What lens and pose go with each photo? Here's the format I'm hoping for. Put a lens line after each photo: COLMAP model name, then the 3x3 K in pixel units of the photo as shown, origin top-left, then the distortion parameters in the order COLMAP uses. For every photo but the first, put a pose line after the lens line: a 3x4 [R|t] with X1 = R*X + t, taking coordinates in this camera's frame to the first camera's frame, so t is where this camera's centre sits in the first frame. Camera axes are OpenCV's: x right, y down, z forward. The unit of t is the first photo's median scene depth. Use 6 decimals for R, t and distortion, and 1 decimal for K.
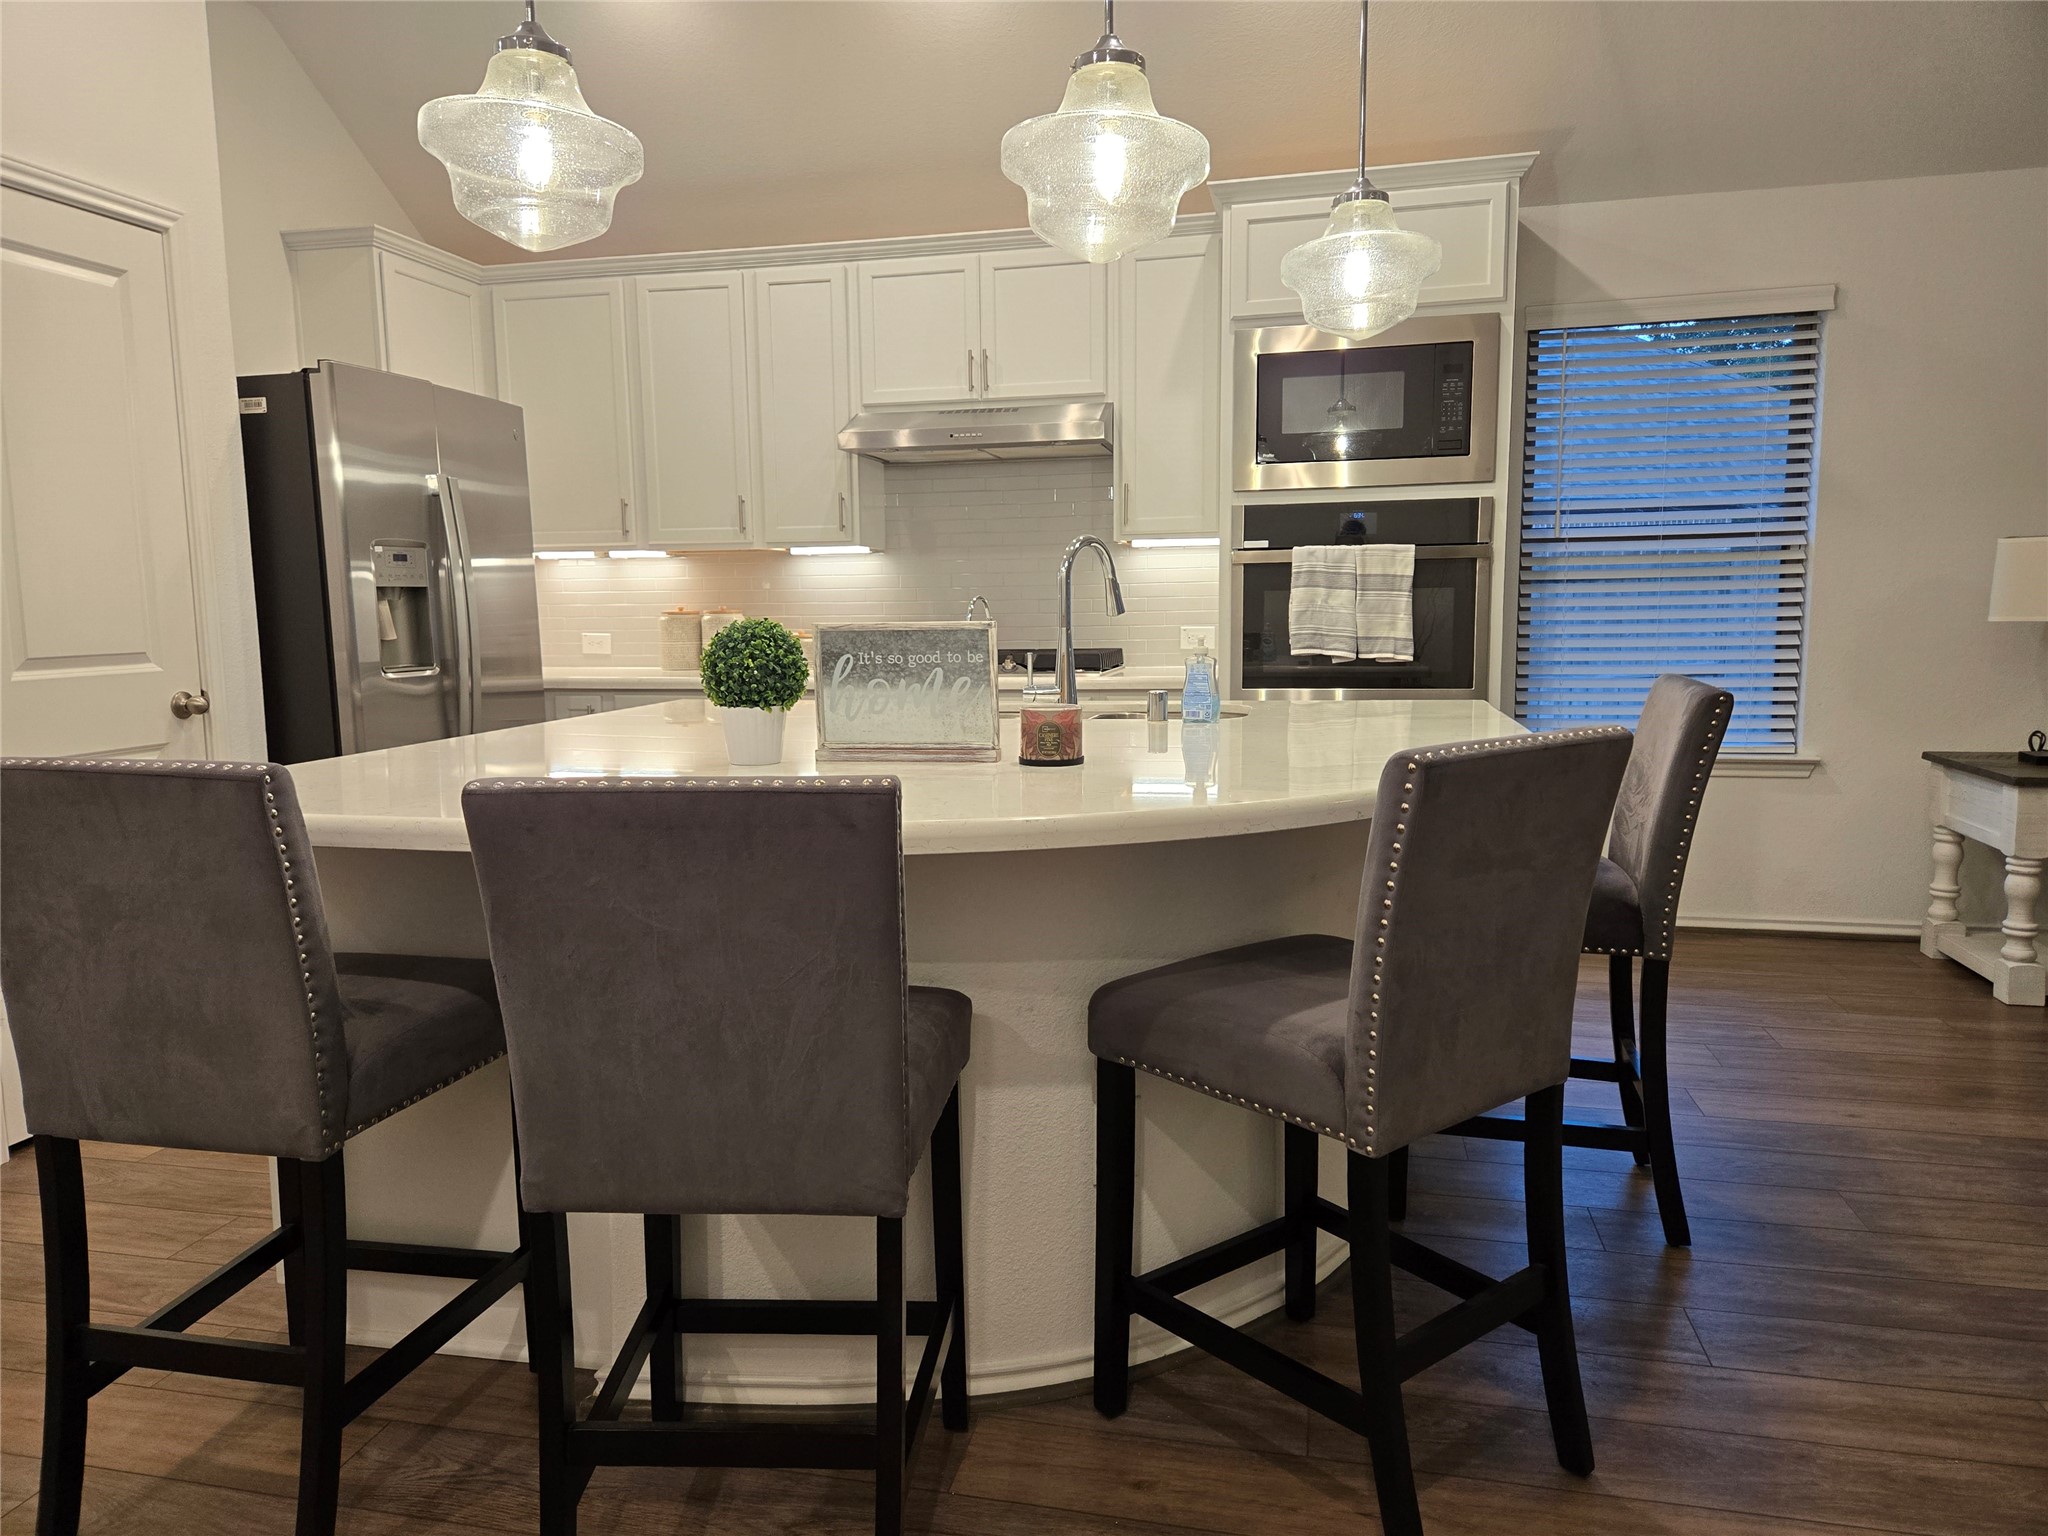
lens RADIAL K [[1384.0, 0, 1019.6], [0, 1384.0, 776.3], [0, 0, 1]] dist [0.067321, -0.055291]
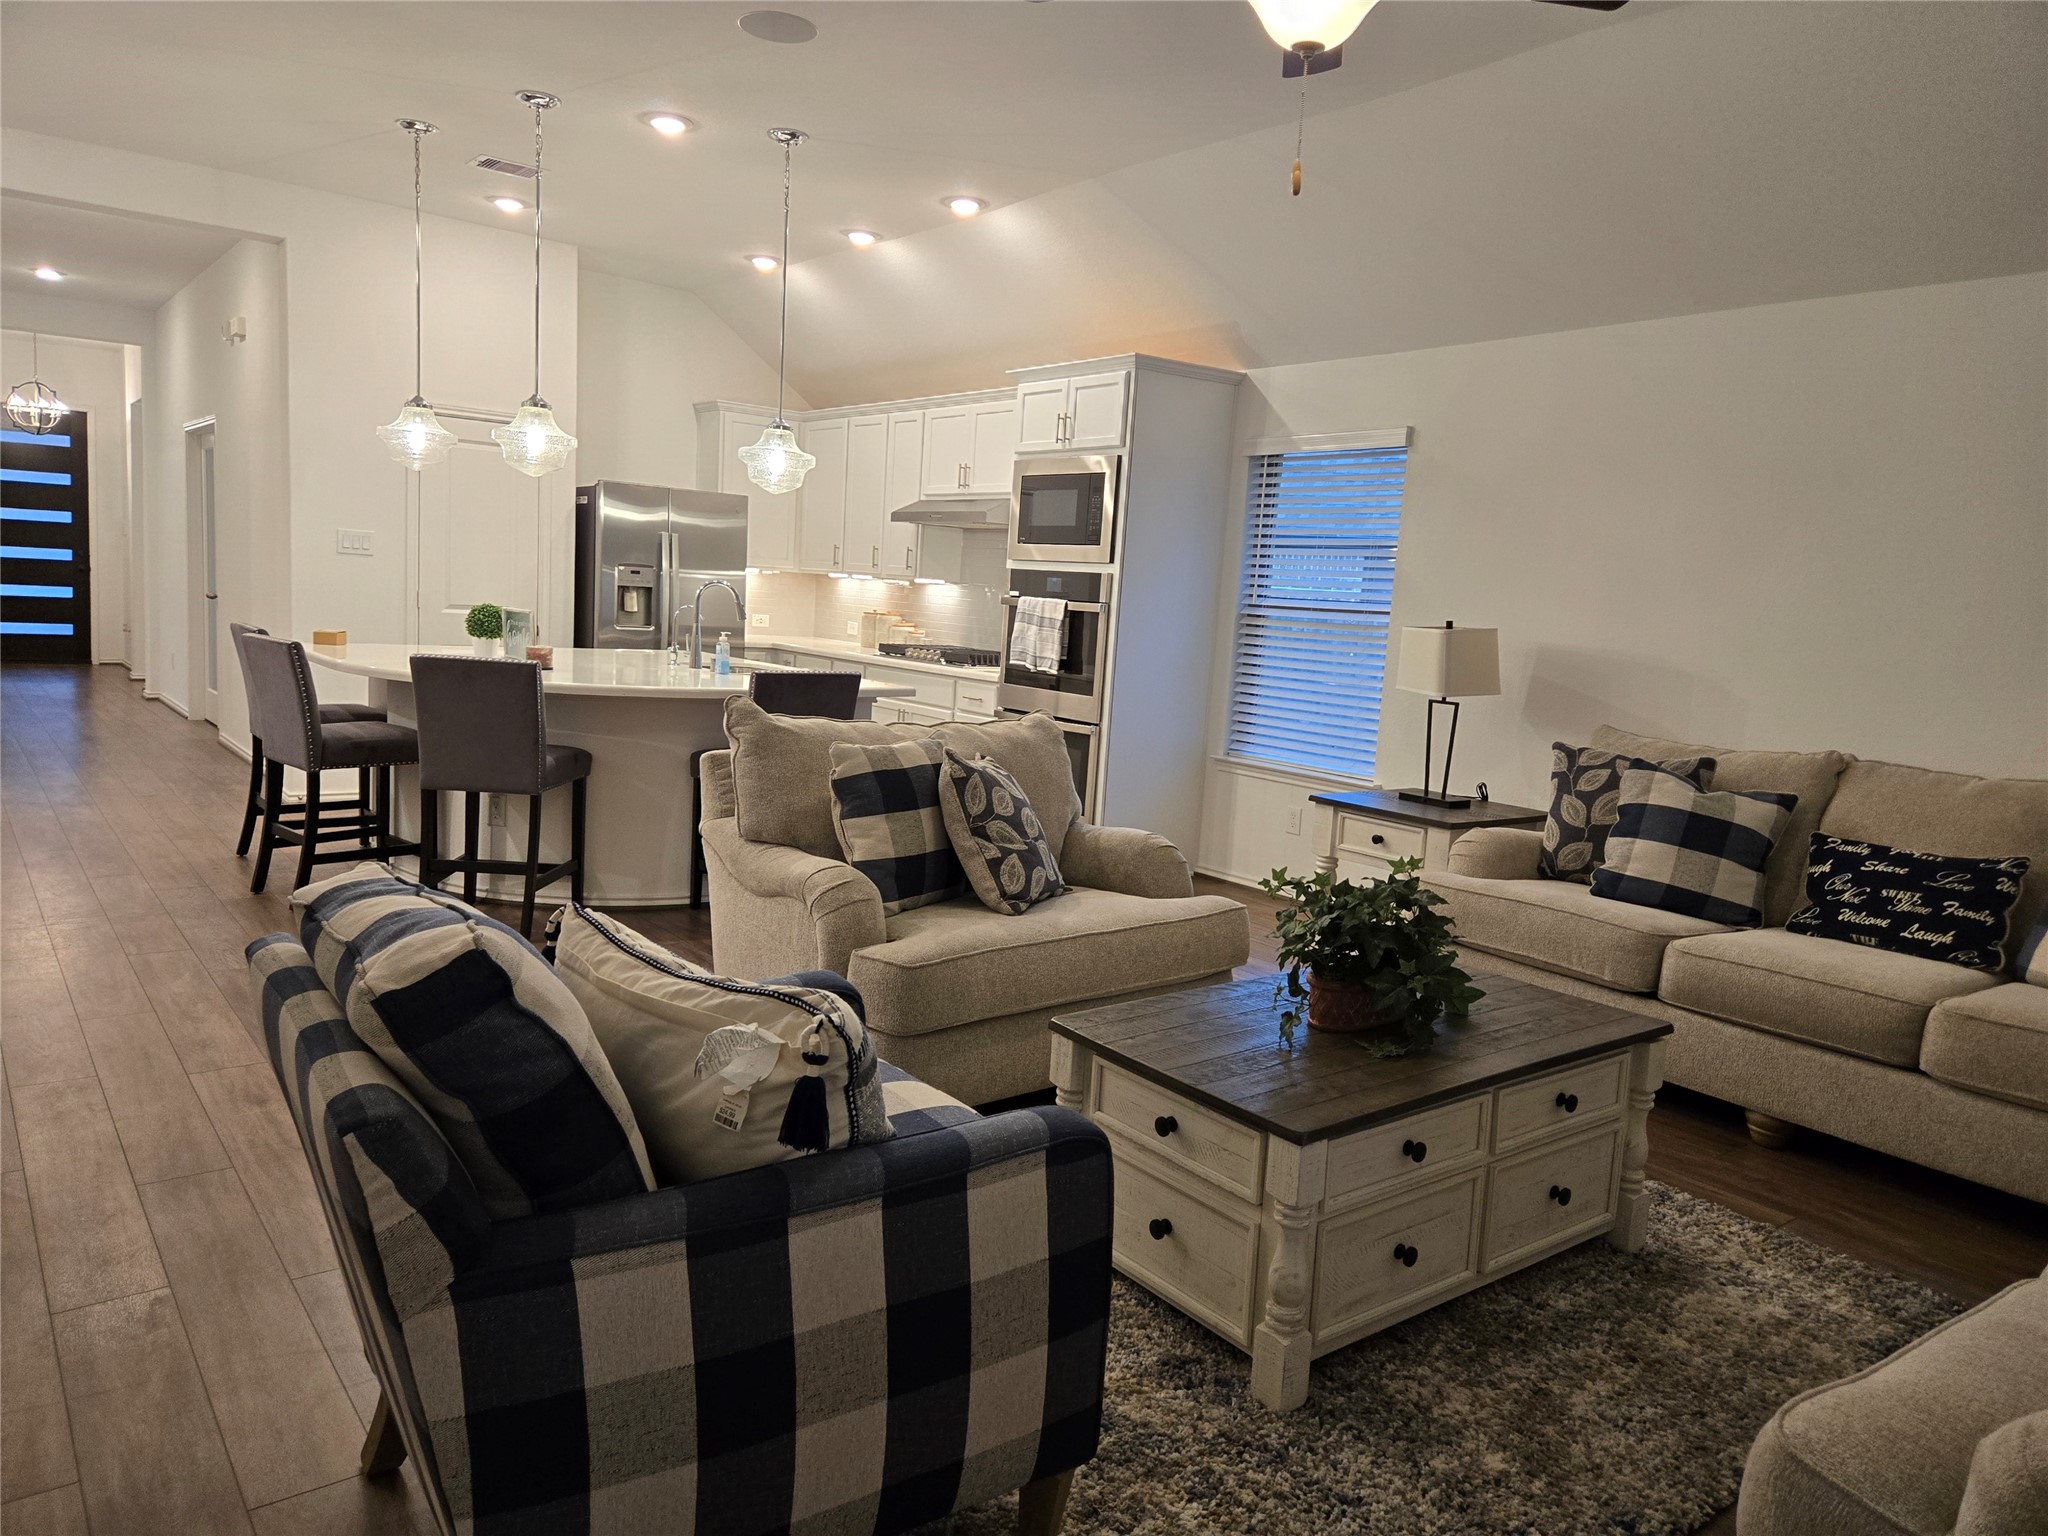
lens RADIAL K [[1384.0, 0, 1035.9], [0, 1384.0, 763.9], [0, 0, 1]] dist [0.067321, -0.055291]
pose [[0.776621, 0.140650, -0.614066, 1.219383], [-0.151551, 0.987844, 0.034592, -0.033989], [0.611467, 0.066198, 0.788496, -0.224720]]
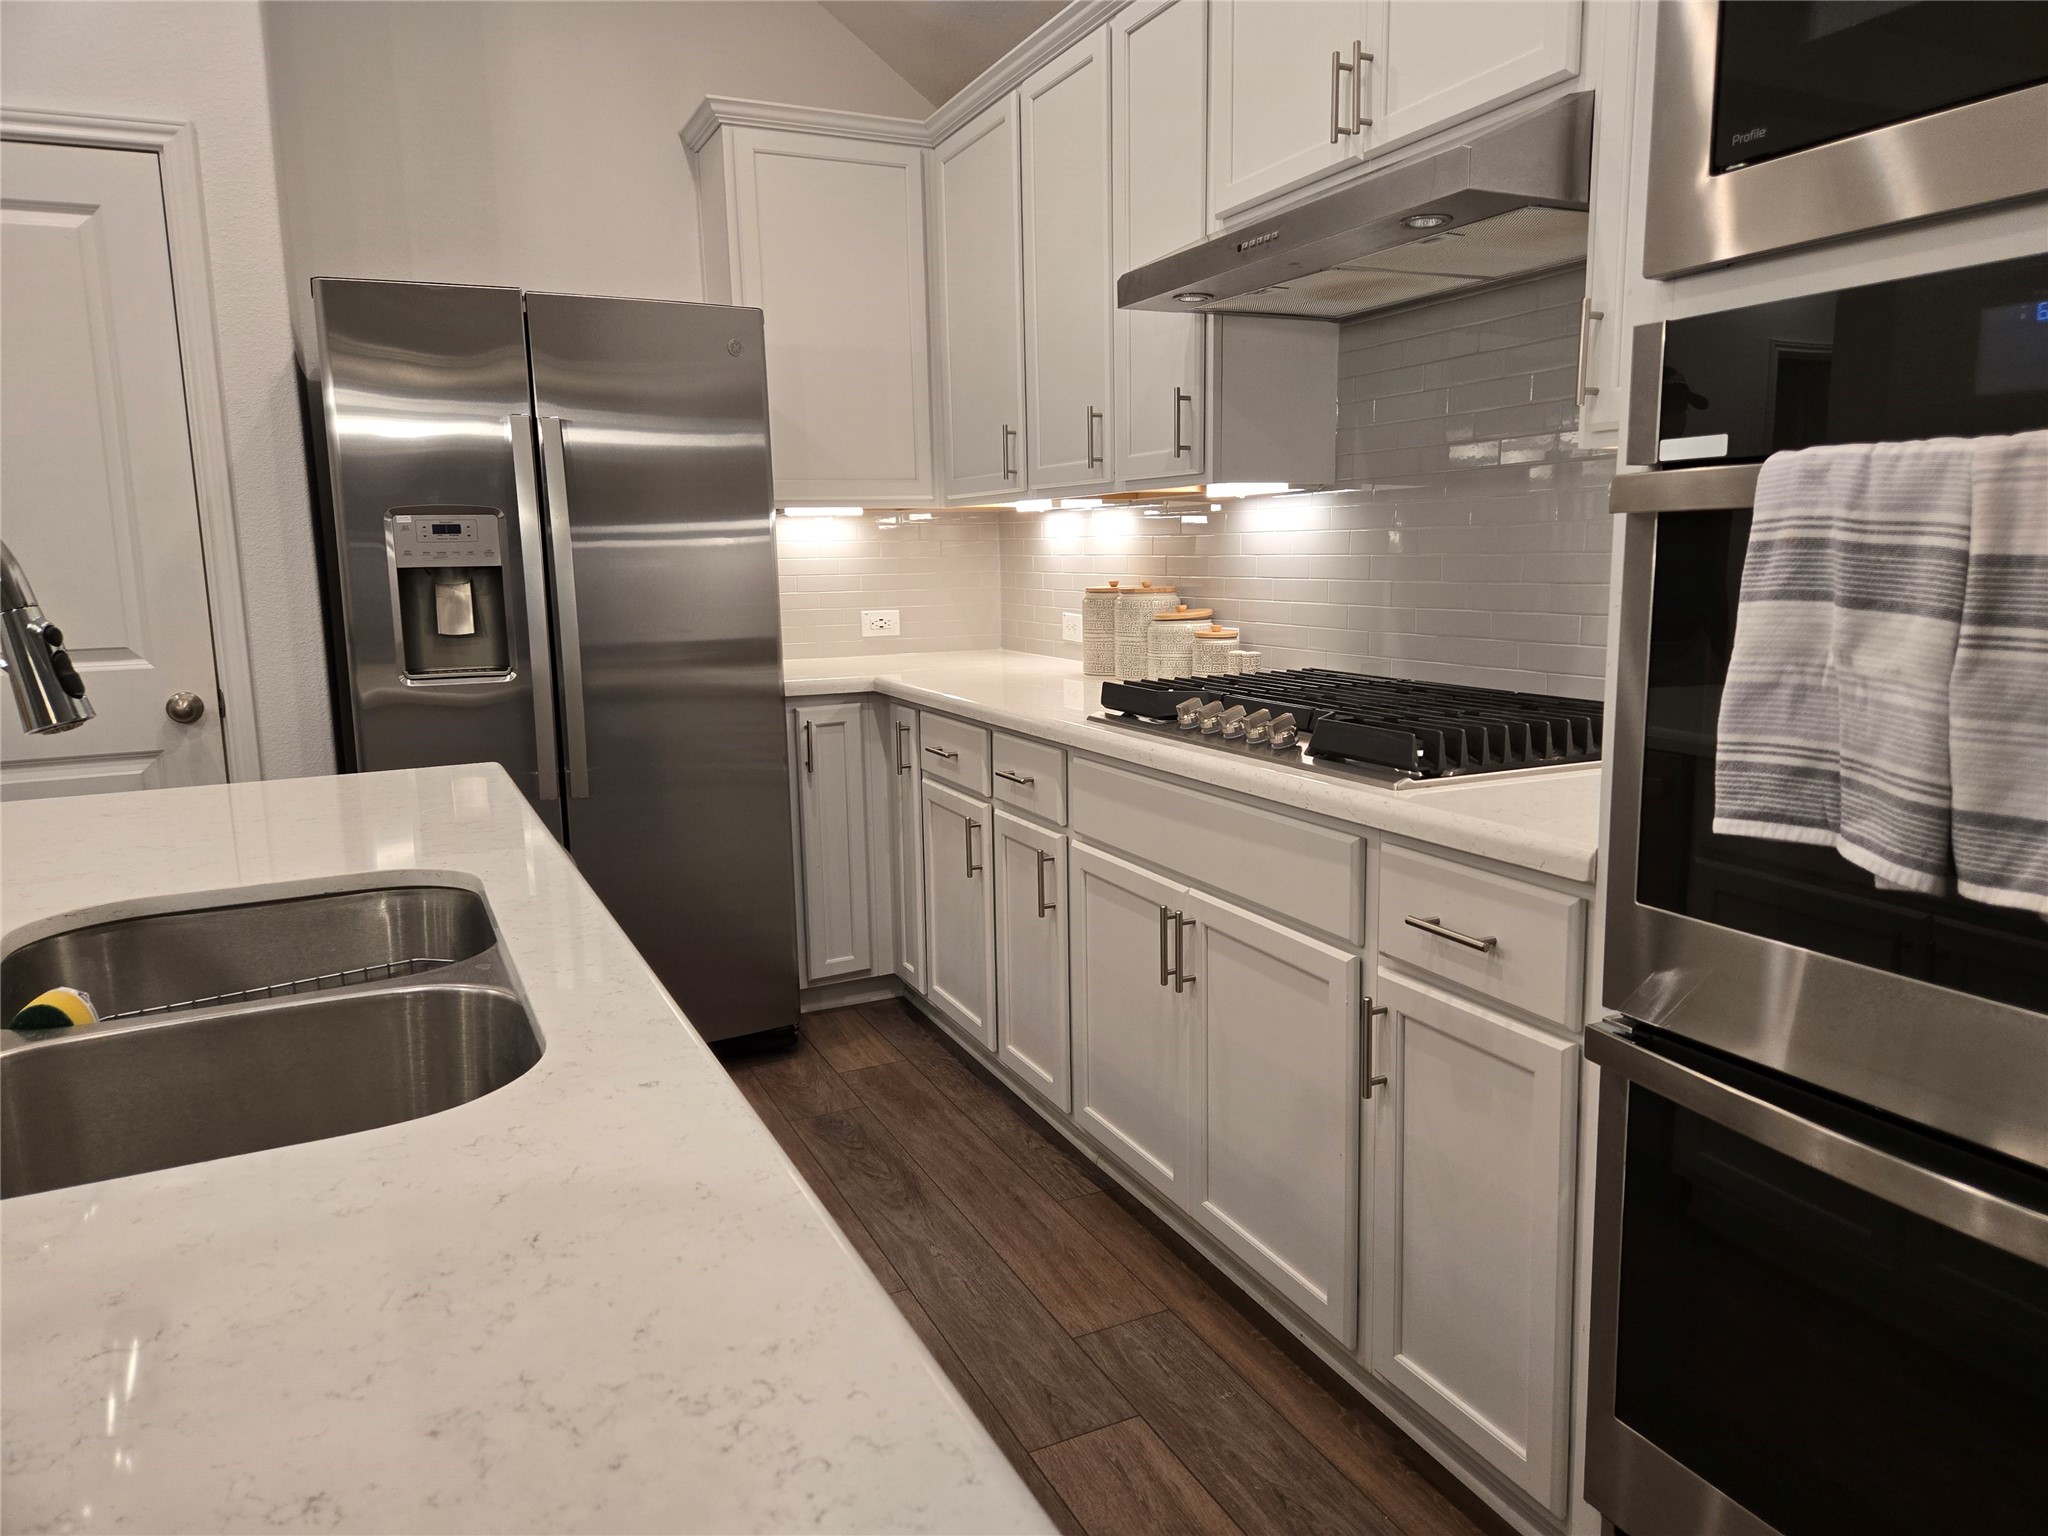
lens RADIAL K [[1384.0, 0, 1021.2], [0, 1384.0, 774.9], [0, 0, 1]] dist [0.067321, -0.055291]
pose [[0.611004, 0.131705, -0.780595, 0.336998], [-0.090868, 0.991214, 0.096116, -0.115565], [0.786395, 0.012204, 0.617603, 0.716015]]
